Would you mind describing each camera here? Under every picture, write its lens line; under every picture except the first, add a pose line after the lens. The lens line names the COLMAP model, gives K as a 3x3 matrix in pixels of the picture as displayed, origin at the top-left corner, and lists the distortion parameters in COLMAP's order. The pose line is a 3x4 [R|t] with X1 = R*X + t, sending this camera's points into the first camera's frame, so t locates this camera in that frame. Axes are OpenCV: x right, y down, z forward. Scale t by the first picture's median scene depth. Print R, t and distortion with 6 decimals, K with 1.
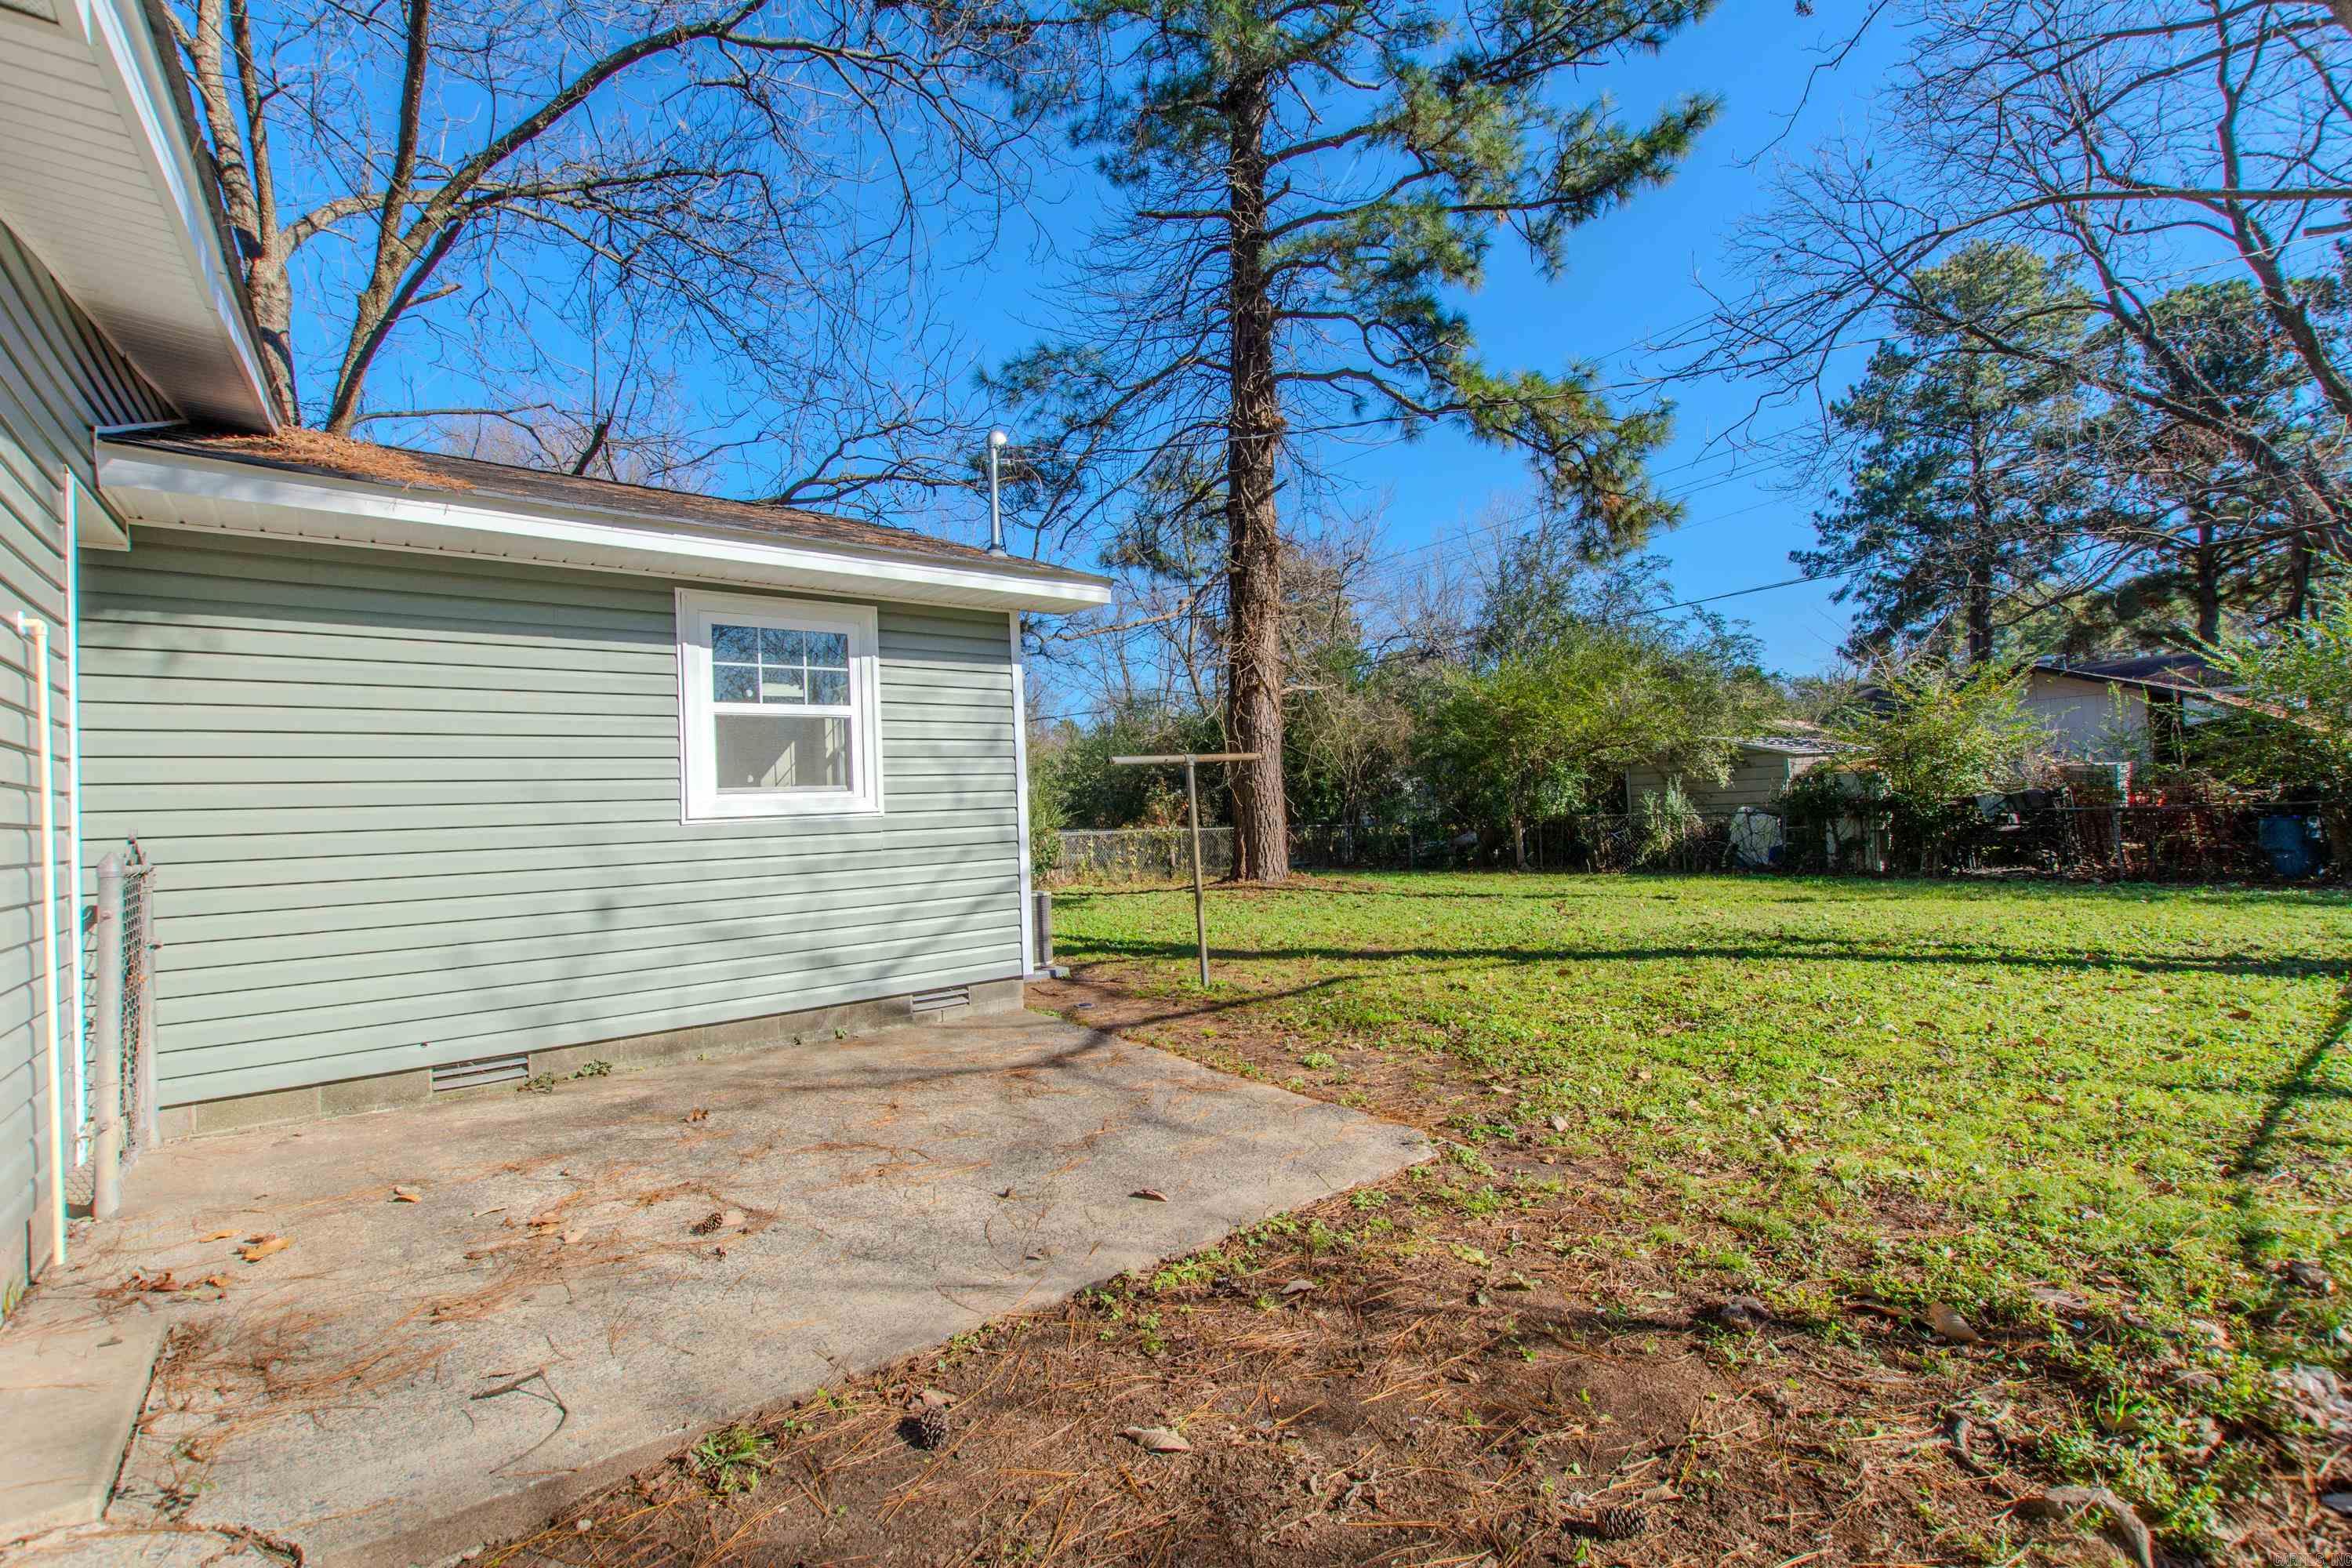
lens RADIAL K [[1023.4, 0, 1177.4], [0, 1023.4, 780.8], [0, 0, 1]] dist [0.002835, -0.002423]
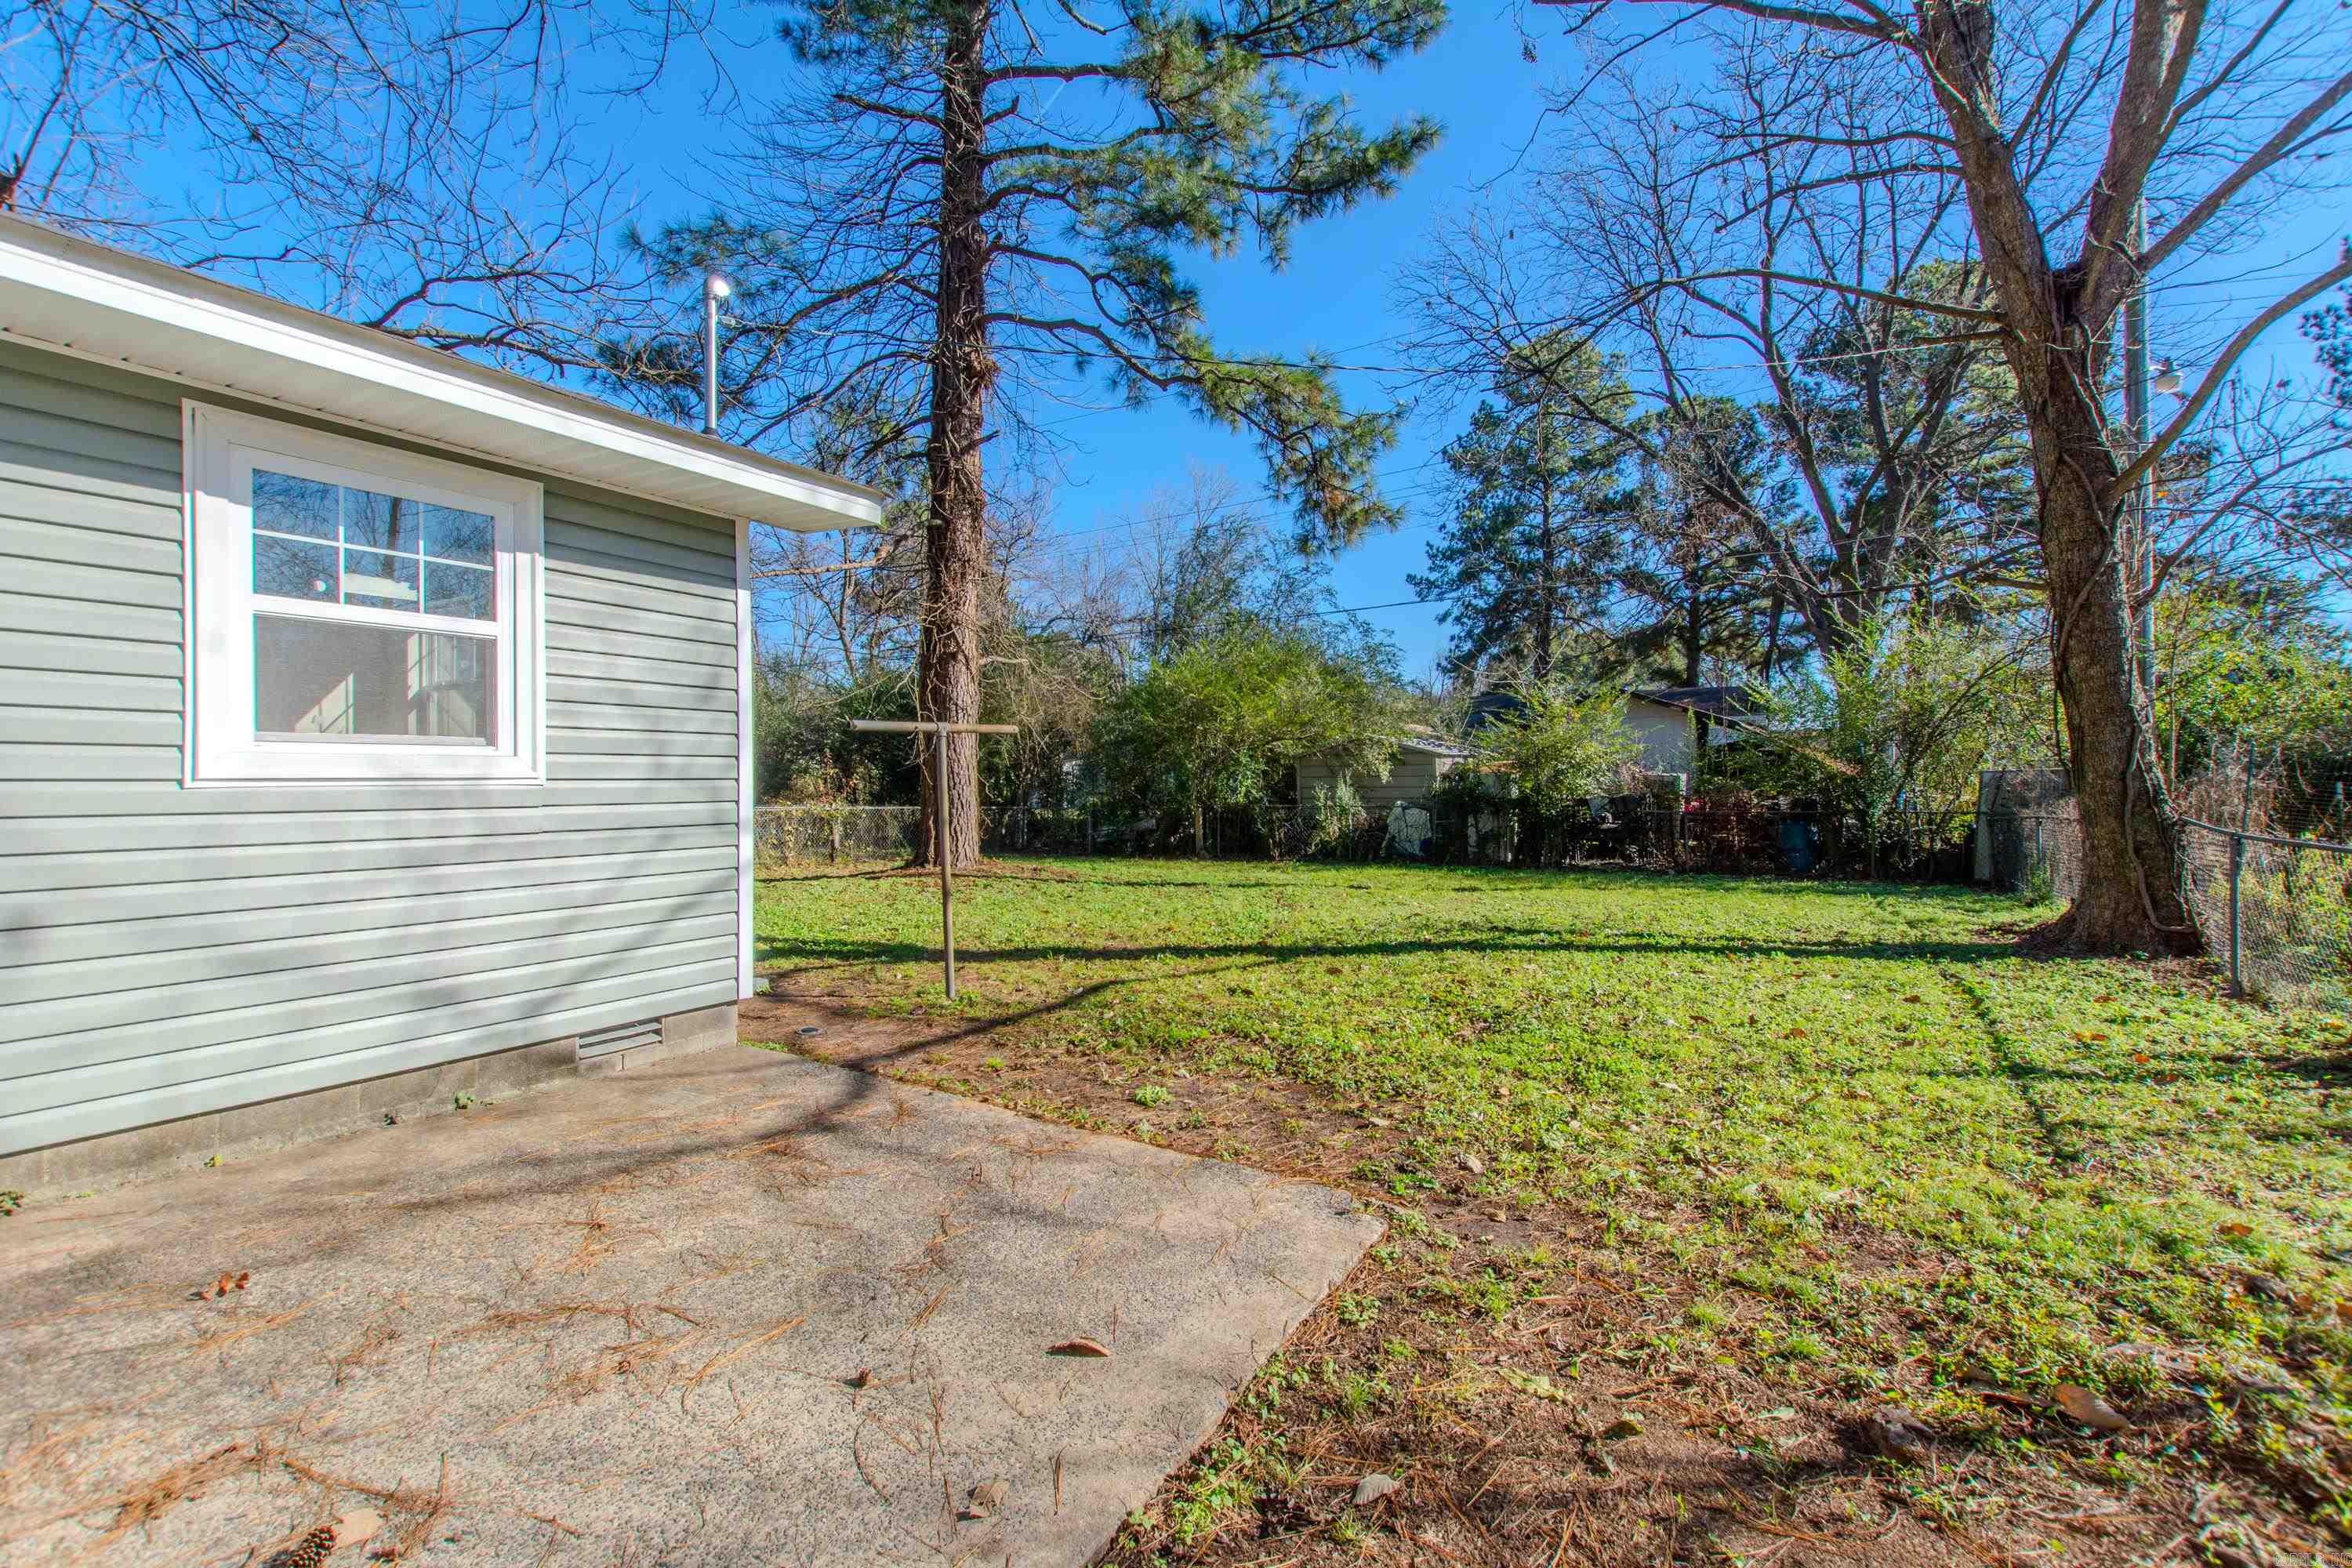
lens RADIAL K [[1023.4, 0, 1186.0], [0, 1023.4, 782.4], [0, 0, 1]] dist [0.002835, -0.002423]
pose [[0.934435, 0.035819, 0.354328, -0.101745], [-0.043021, 0.998996, 0.012466, 0.004412], [-0.353526, -0.026892, 0.935038, 0.155635]]
